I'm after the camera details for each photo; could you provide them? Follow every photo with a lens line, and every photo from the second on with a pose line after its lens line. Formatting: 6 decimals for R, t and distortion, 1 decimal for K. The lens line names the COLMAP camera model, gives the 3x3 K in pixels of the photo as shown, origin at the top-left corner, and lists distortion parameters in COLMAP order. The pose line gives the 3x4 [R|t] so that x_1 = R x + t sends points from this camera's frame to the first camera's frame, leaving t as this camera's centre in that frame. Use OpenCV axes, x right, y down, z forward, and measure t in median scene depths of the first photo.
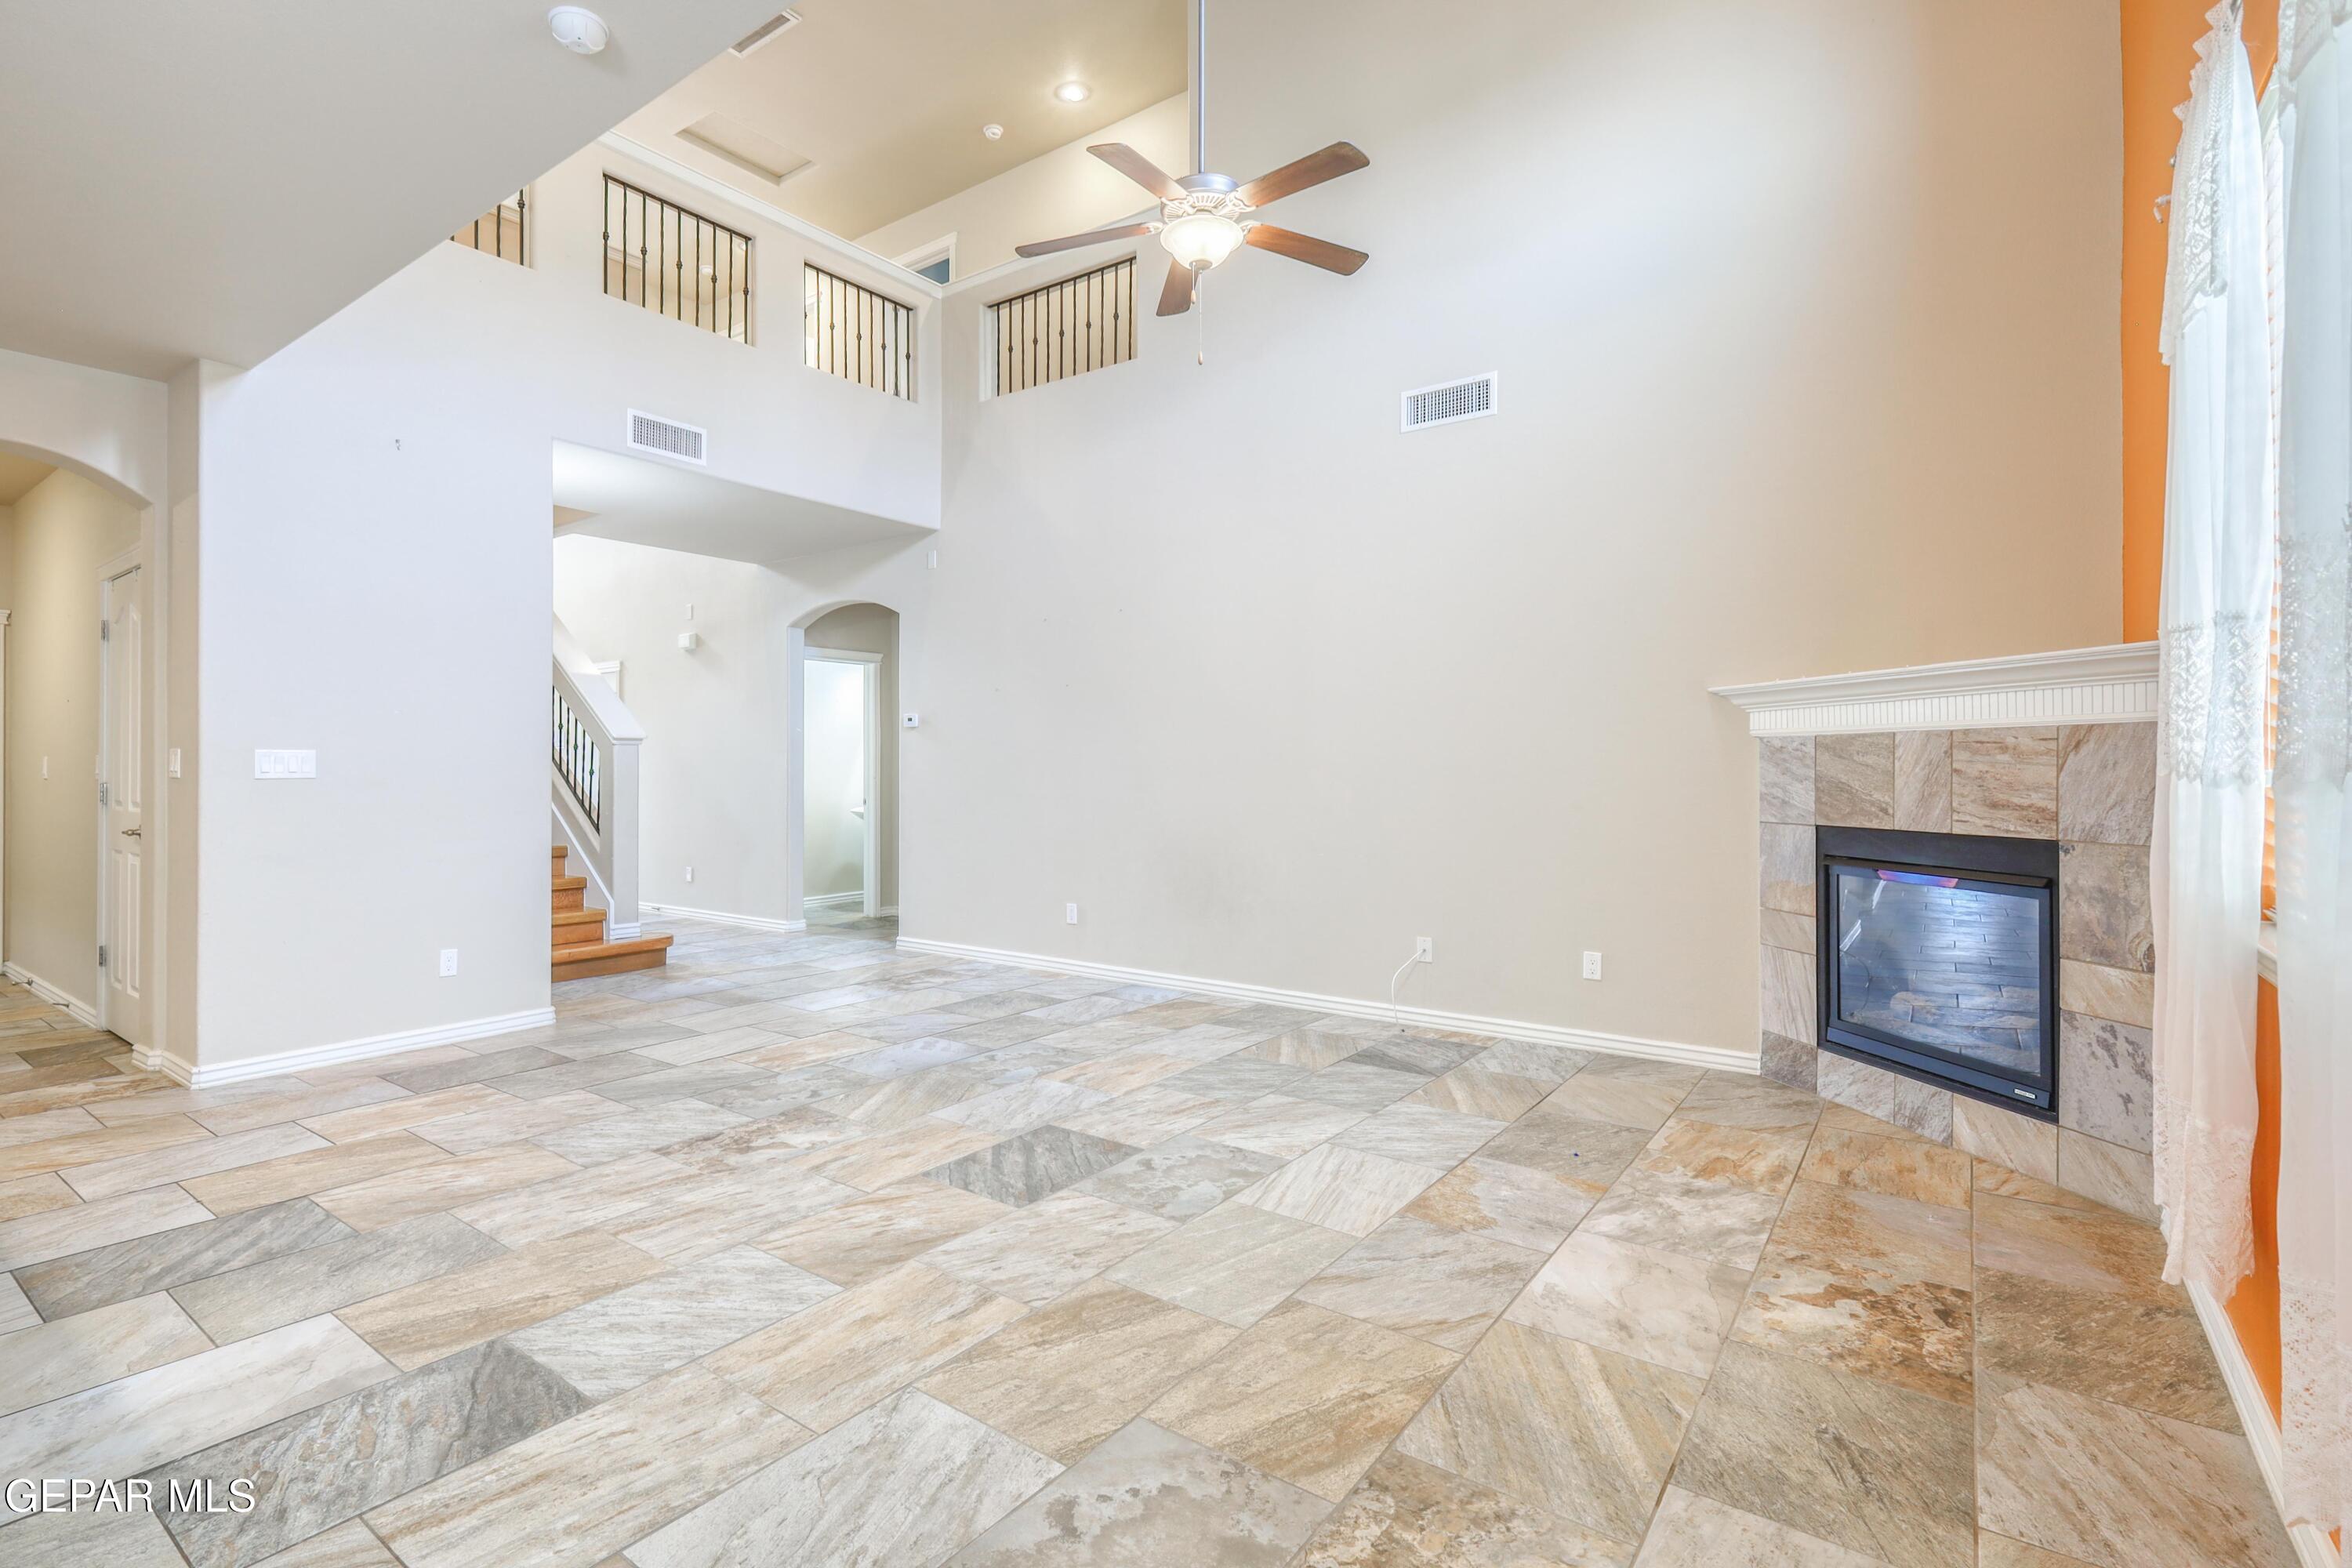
lens RADIAL K [[1121.1, 0, 1073.1], [0, 1121.1, 764.3], [0, 0, 1]] dist [0.001901, 0.000575]
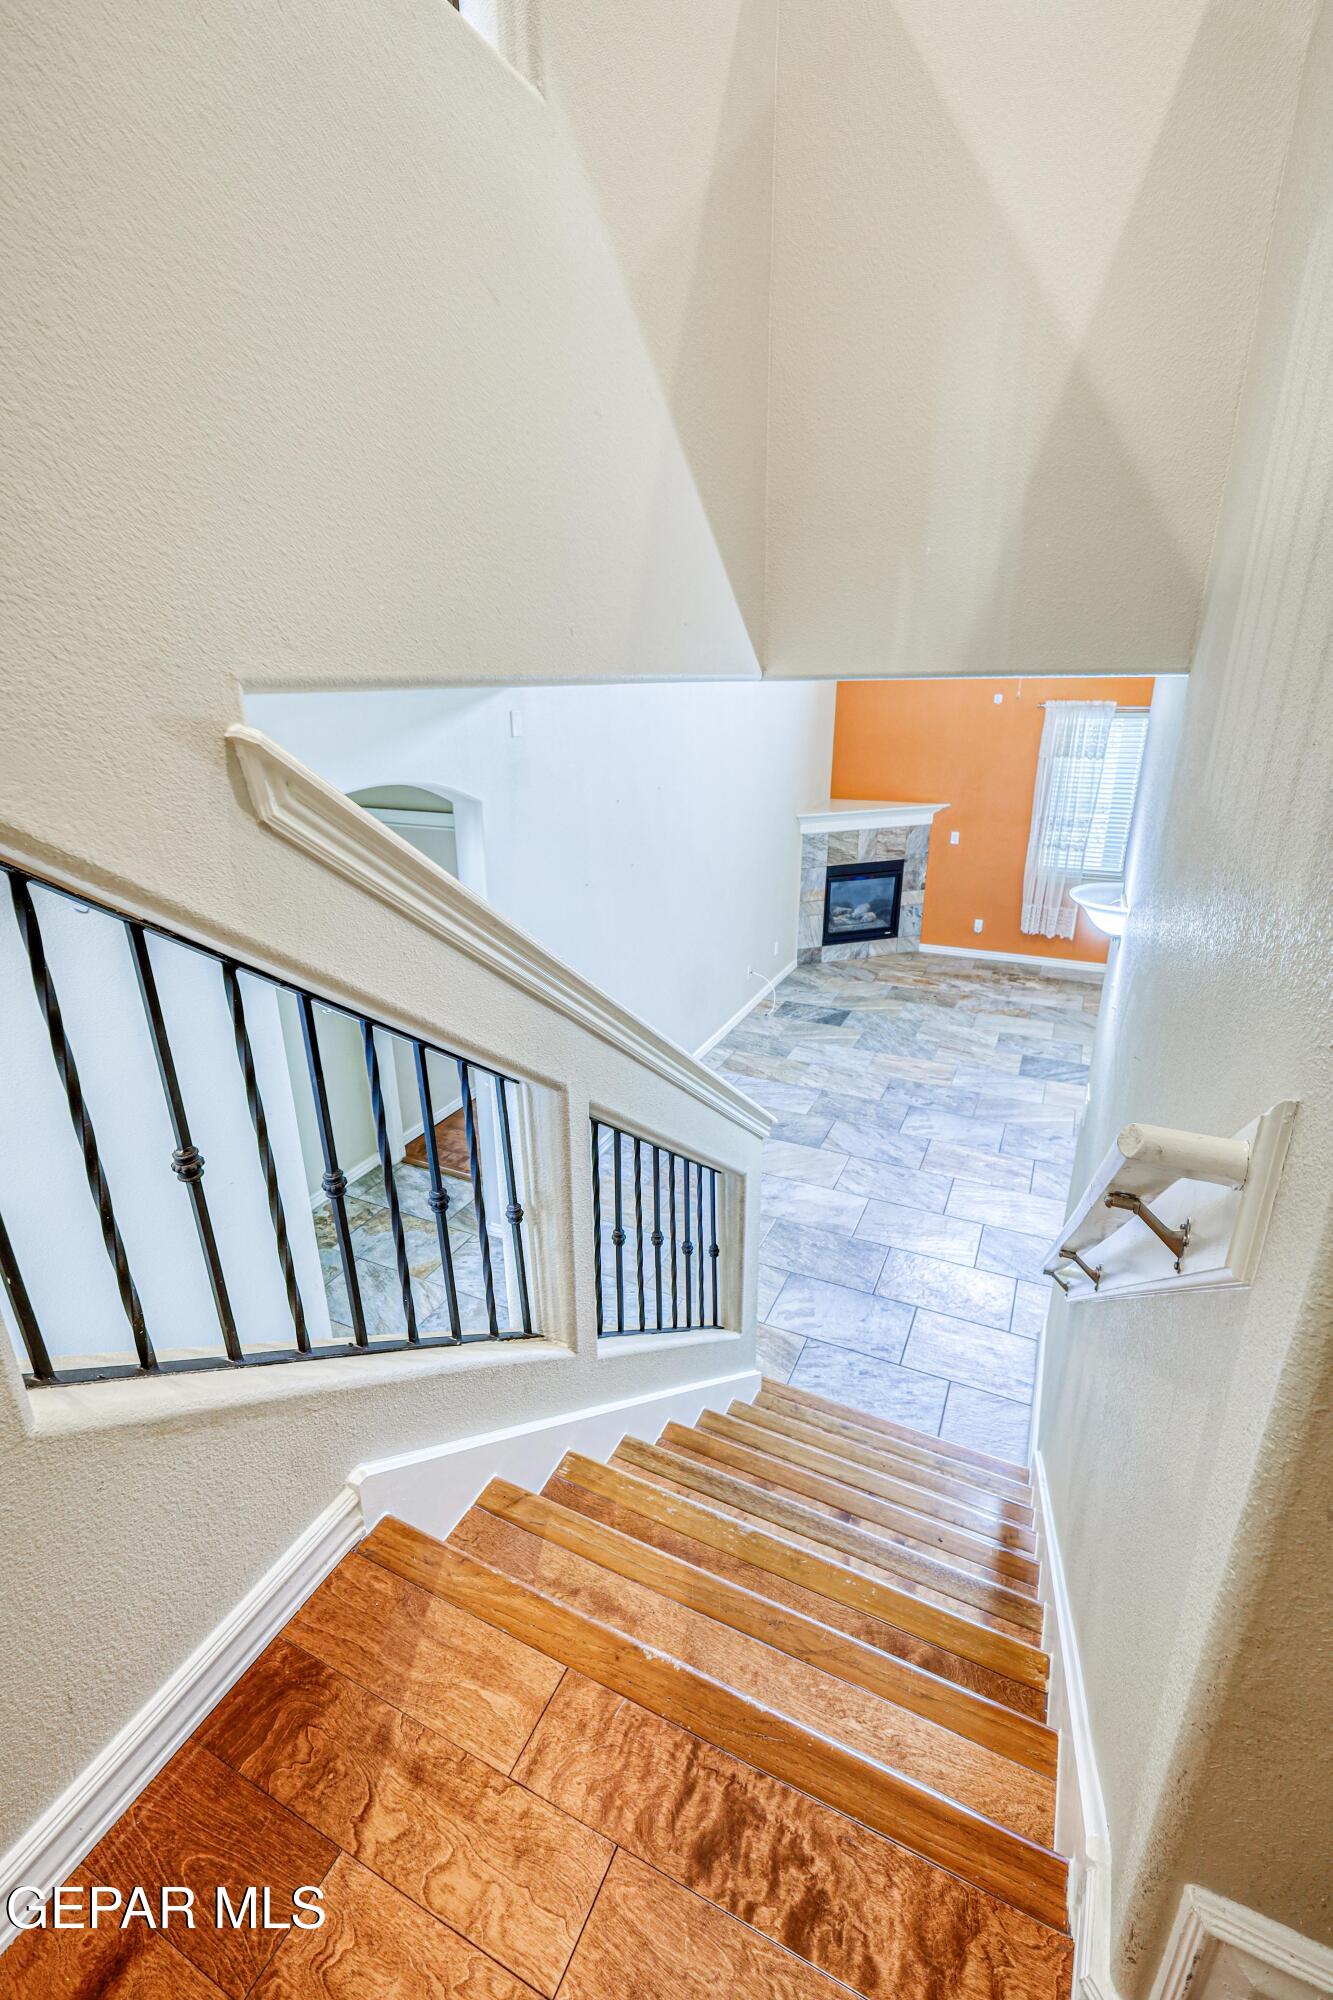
lens RADIAL K [[864.0, 0, 660.9], [0, 864.0, 994.9], [0, 0, 1]] dist [0.000372, 0.000123]
pose [[-0.221912, -0.334281, 0.915976, -1.432067], [0.007160, 0.938814, 0.344351, -0.428303], [-0.975040, 0.082974, -0.205941, 2.138896]]
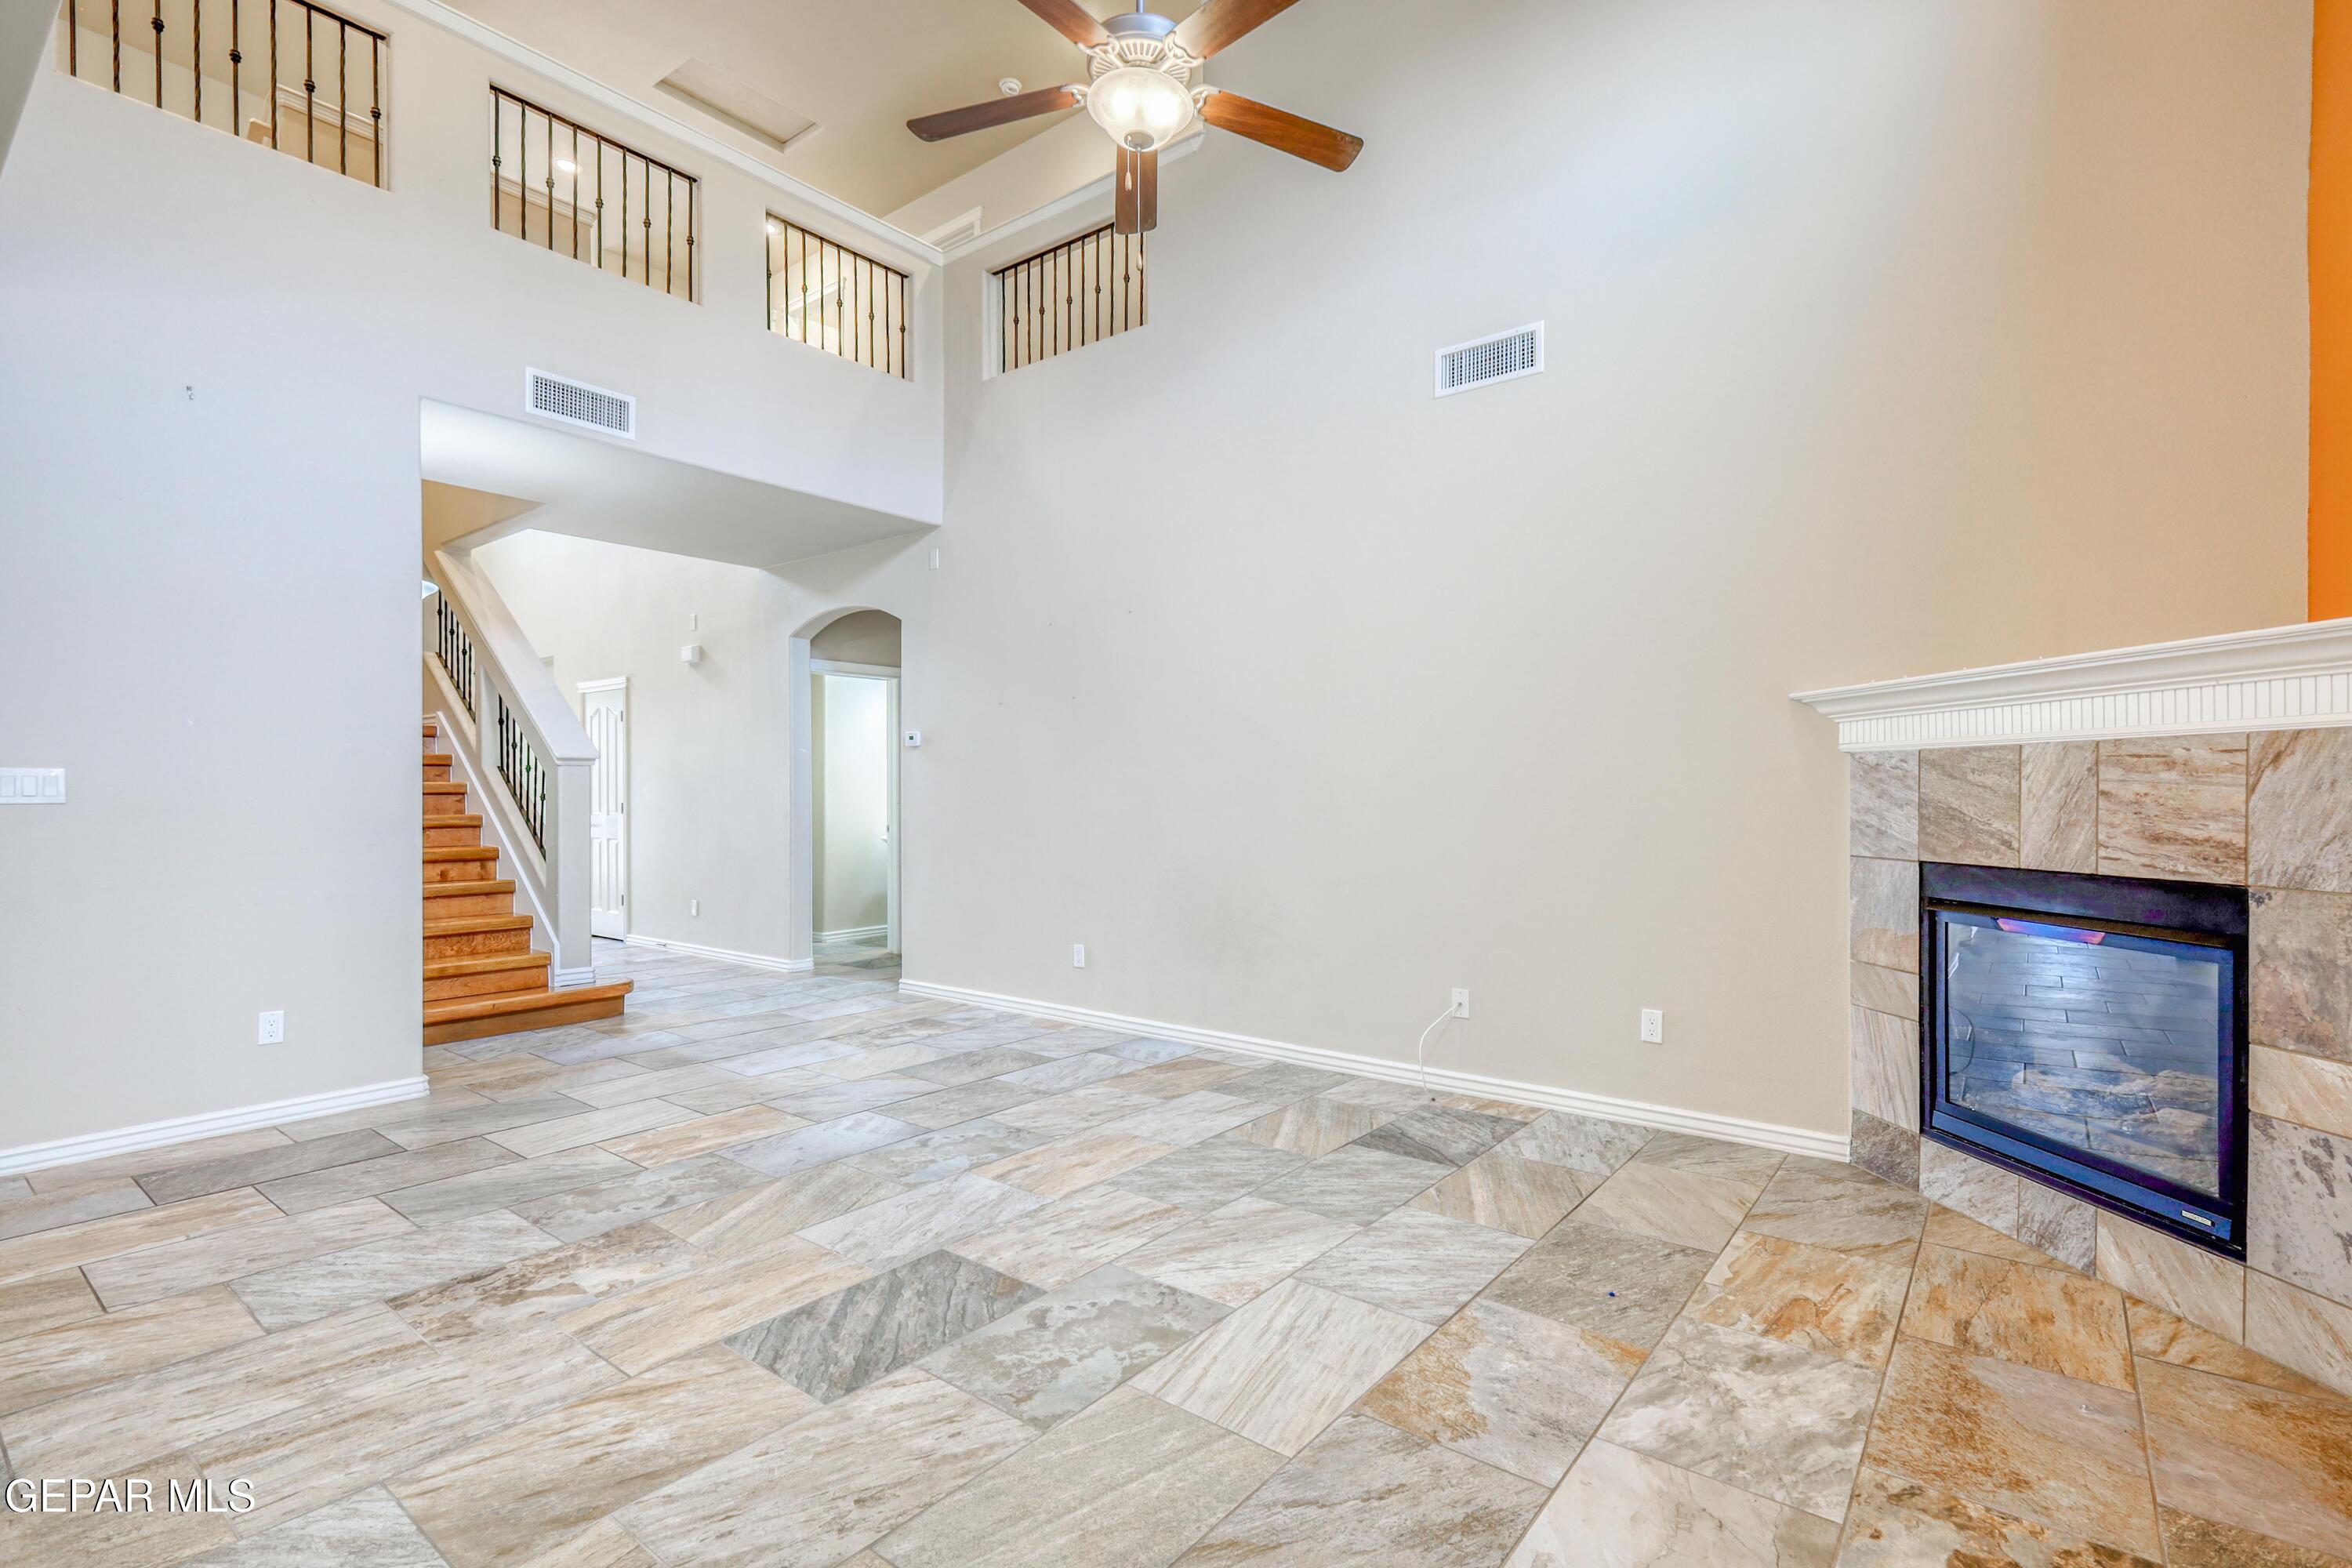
lens RADIAL K [[1083.6, 0, 1208.8], [0, 1083.6, 796.7], [0, 0, 1]] dist [0.004548, -0.000391]
pose [[0.999844, -0.000053, 0.017650, 0.159974], [-0.000058, 0.999980, 0.006288, 0.003890], [-0.017650, -0.006288, 0.999824, 0.266374]]
